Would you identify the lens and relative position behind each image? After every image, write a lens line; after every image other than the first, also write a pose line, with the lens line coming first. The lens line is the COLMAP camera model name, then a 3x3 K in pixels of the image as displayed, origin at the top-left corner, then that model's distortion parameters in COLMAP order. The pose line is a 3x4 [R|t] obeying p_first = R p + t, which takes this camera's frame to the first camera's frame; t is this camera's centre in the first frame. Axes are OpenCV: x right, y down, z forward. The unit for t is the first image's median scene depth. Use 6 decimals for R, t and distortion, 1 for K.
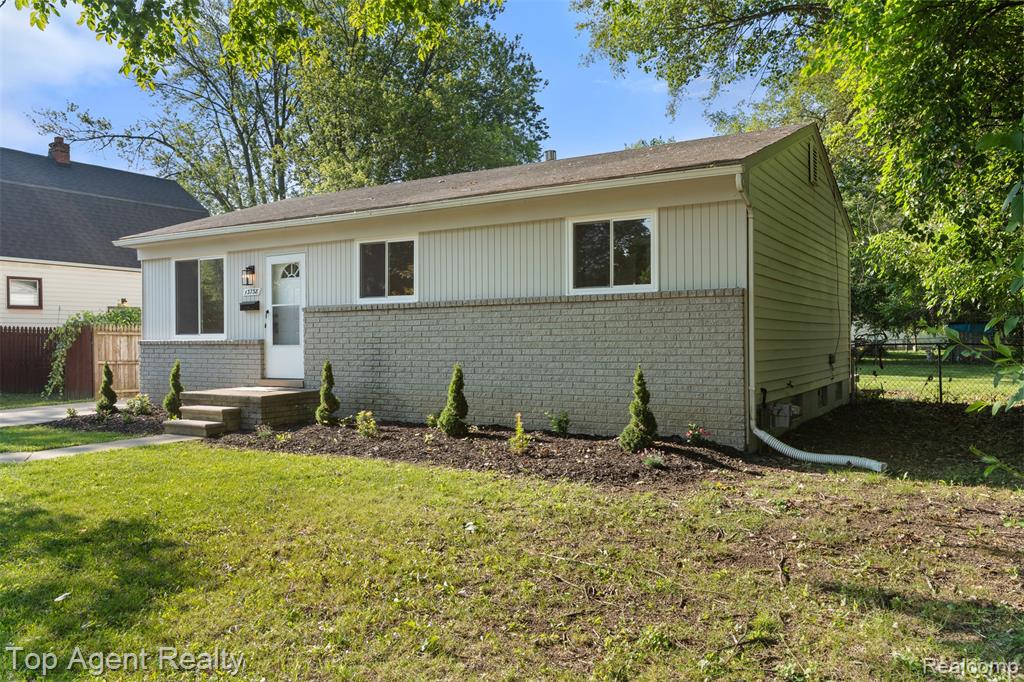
lens RADIAL K [[794.6, 0, 497.8], [0, 794.6, 333.6], [0, 0, 1]] dist [0.009925, -0.016612]
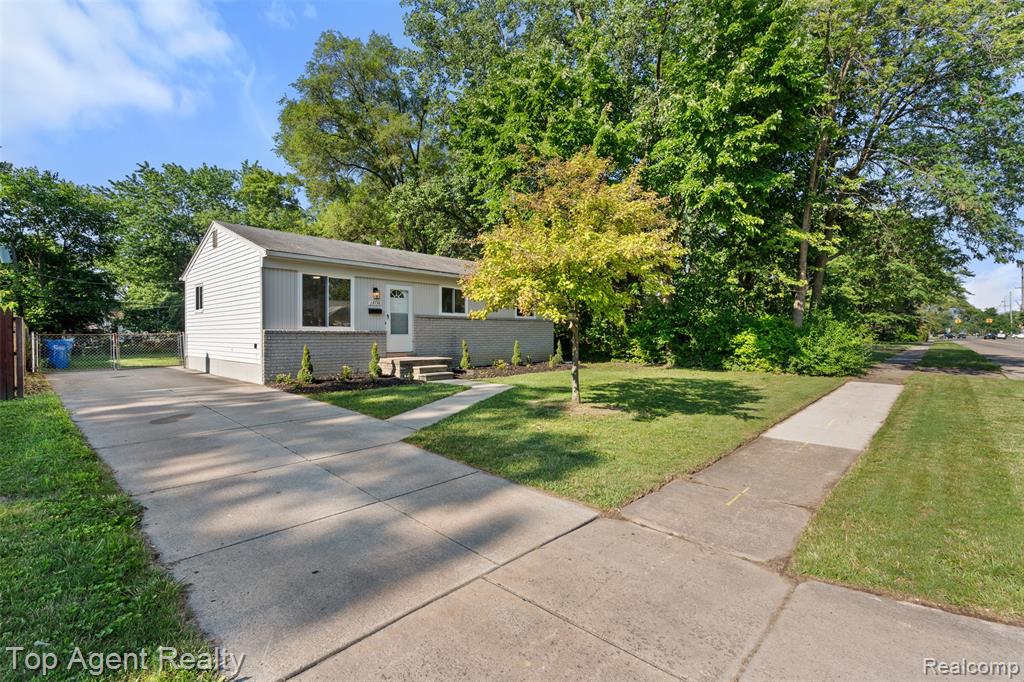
lens RADIAL K [[464.3, 0, 512.0], [0, 464.3, 342.9], [0, 0, 1]] dist [-0.008106, 0.002041]
pose [[0.183116, -0.005385, 0.983077, -1.387773], [-0.004652, 0.999969, 0.006345, 0.028911], [-0.983080, -0.005735, 0.183085, 0.589799]]
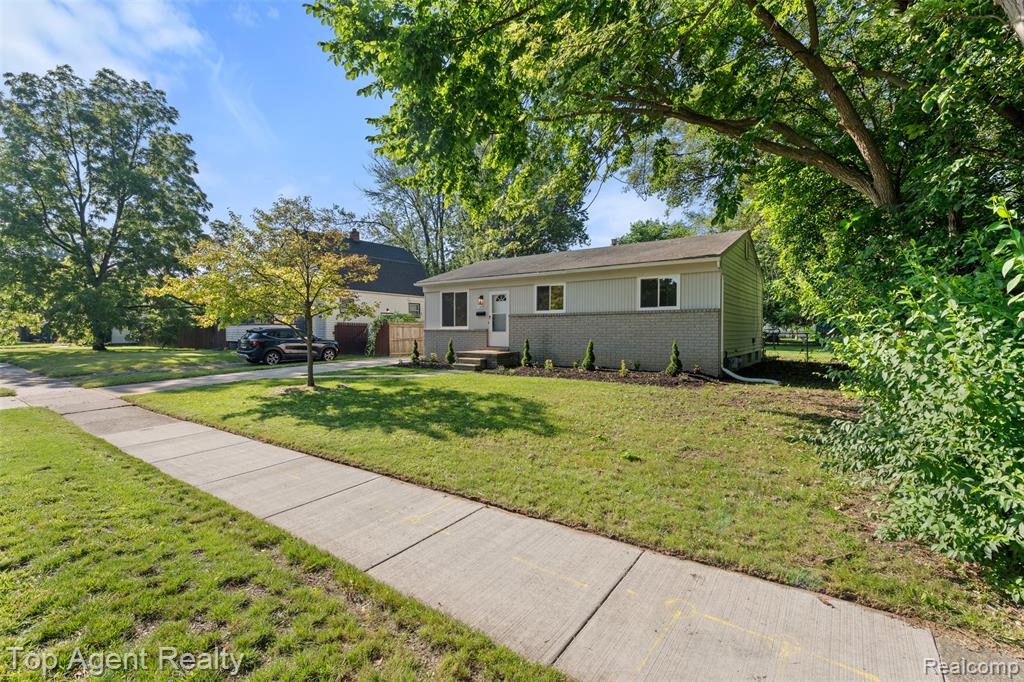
lens RADIAL K [[464.3, 0, 506.3], [0, 464.3, 335.2], [0, 0, 1]] dist [-0.008106, 0.002041]
pose [[0.996884, 0.008351, -0.078435, -0.156788], [-0.007043, 0.999832, 0.016940, 0.002679], [0.078563, -0.016335, 0.996775, -0.312883]]
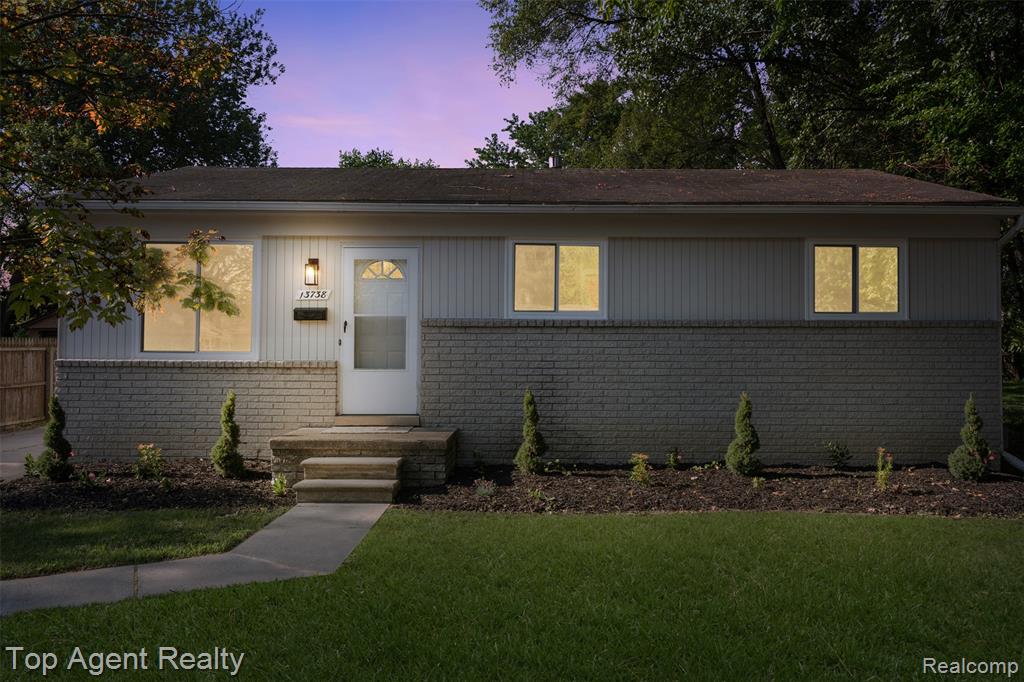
lens RADIAL K [[794.6, 0, 512.8], [0, 794.6, 339.7], [0, 0, 1]] dist [0.009925, -0.016612]
pose [[0.841895, 0.025086, 0.539058, -0.609083], [-0.014976, 0.999620, -0.023131, 0.002294], [-0.539434, 0.011401, 0.841951, 0.332927]]
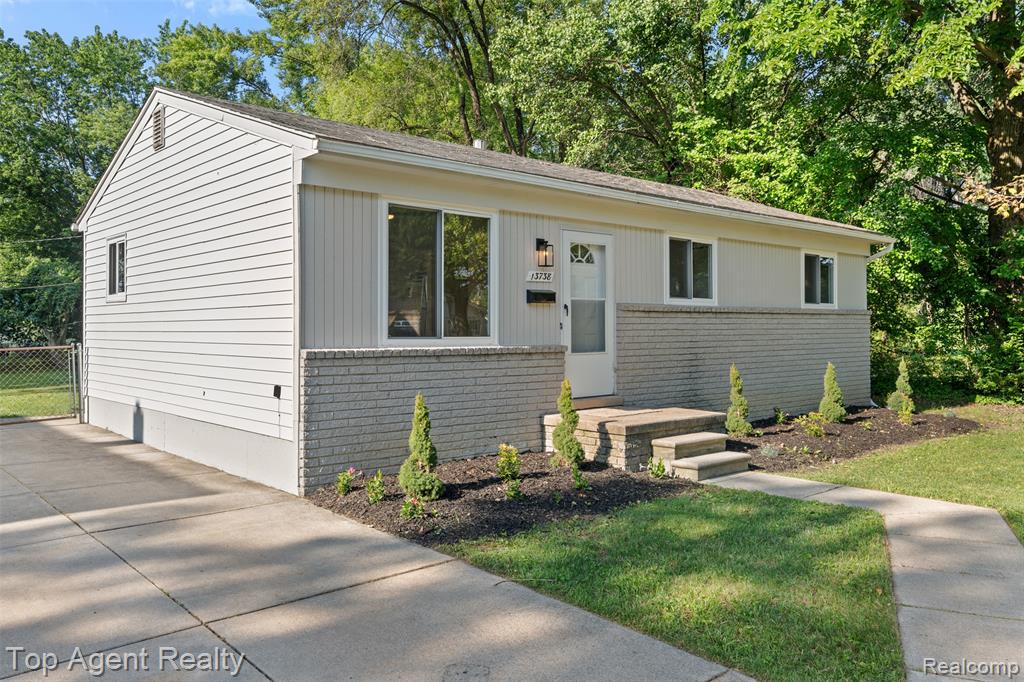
lens RADIAL K [[794.6, 0, 496.1], [0, 794.6, 329.6], [0, 0, 1]] dist [0.009925, -0.016612]
pose [[0.284864, 0.009742, 0.958518, -1.098357], [-0.004028, 0.999952, -0.008966, 0.000019], [-0.958560, -0.001307, 0.284889, 0.941428]]
